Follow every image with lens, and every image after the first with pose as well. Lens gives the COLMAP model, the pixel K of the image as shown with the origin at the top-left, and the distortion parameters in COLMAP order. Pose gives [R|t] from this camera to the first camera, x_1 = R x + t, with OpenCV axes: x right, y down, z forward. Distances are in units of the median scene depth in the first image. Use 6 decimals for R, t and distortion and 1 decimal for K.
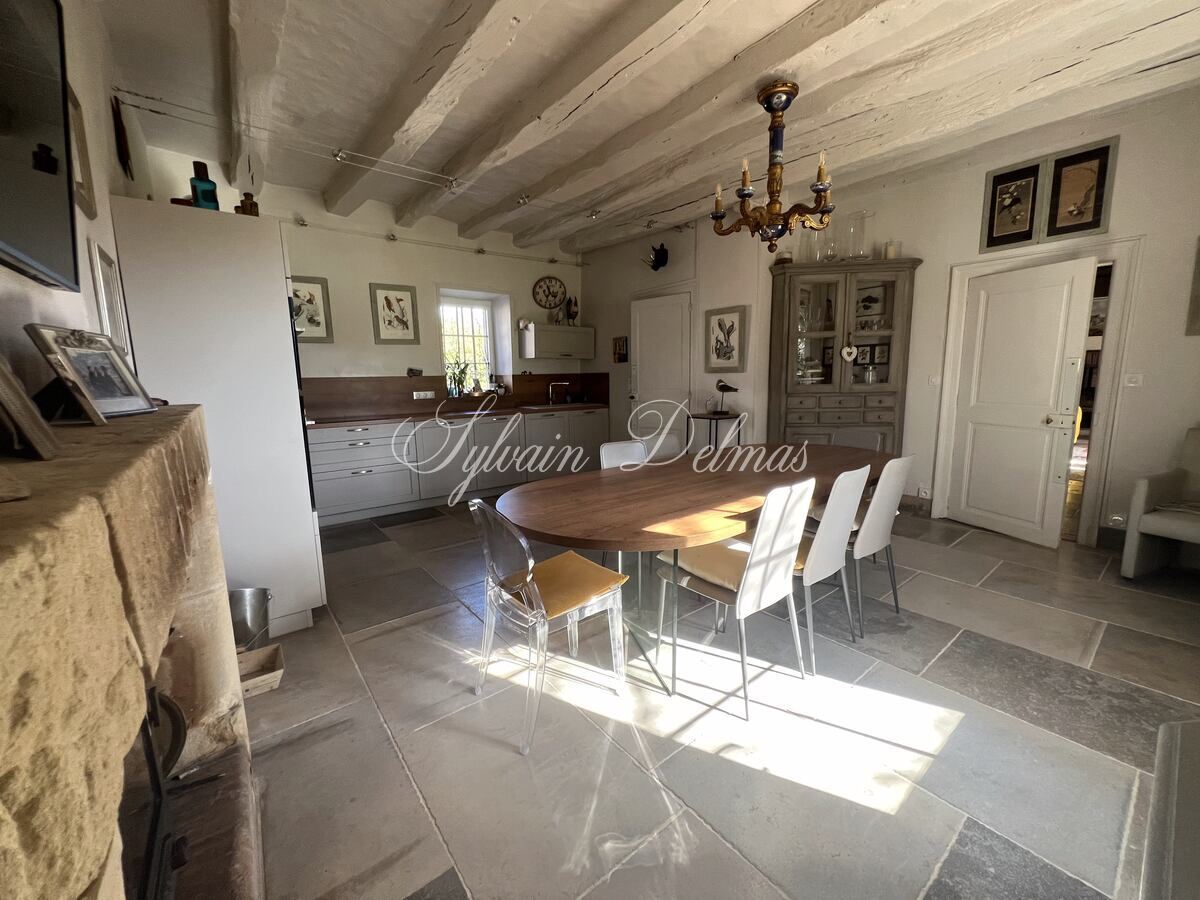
lens RADIAL K [[475.9, 0, 598.1], [0, 475.9, 449.1], [0, 0, 1]] dist [-0.010486, 0.000056]
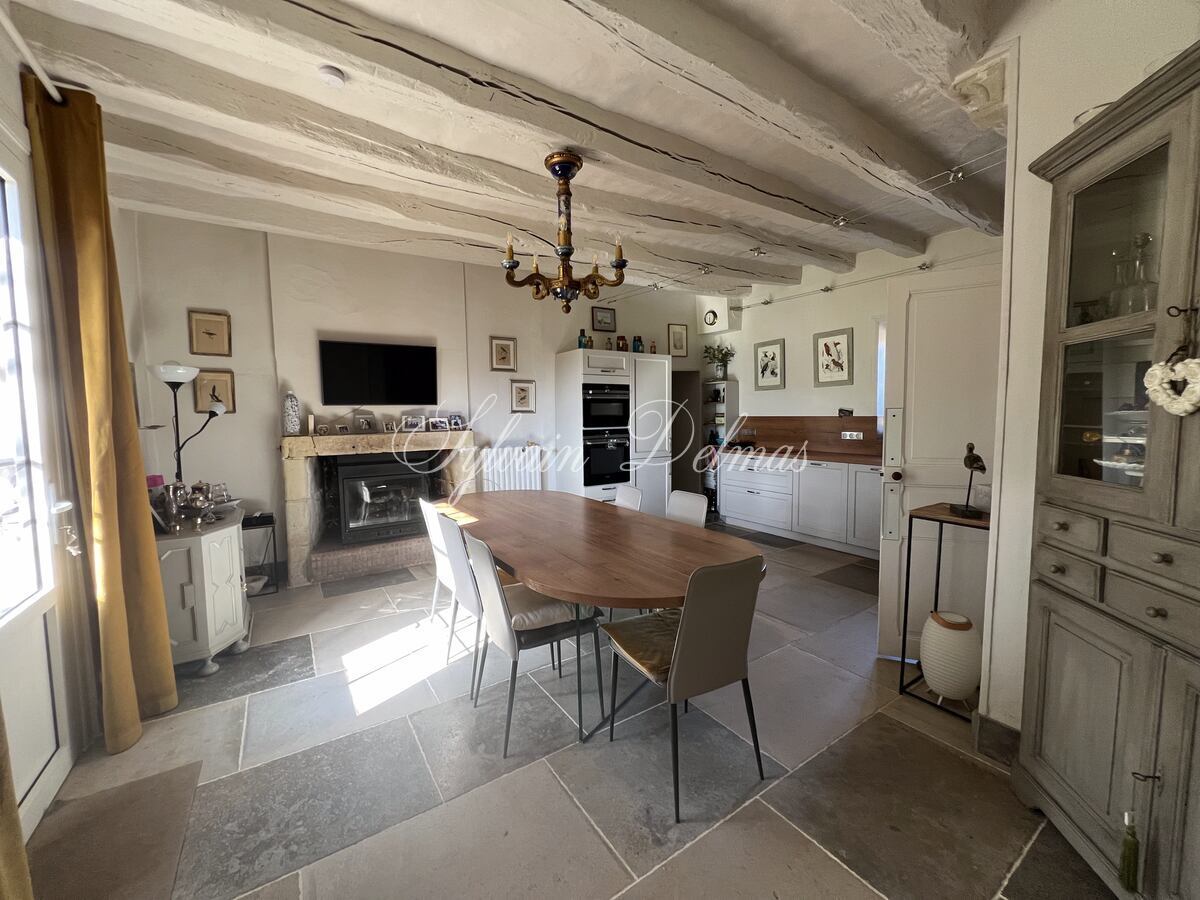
lens RADIAL K [[475.9, 0, 596.7], [0, 475.9, 446.8], [0, 0, 1]] dist [-0.010486, 0.000056]
pose [[-0.074503, 0.089639, -0.993184, 0.701232], [-0.137559, 0.985507, 0.099265, -0.124950], [0.987688, 0.144017, -0.061093, 0.589098]]
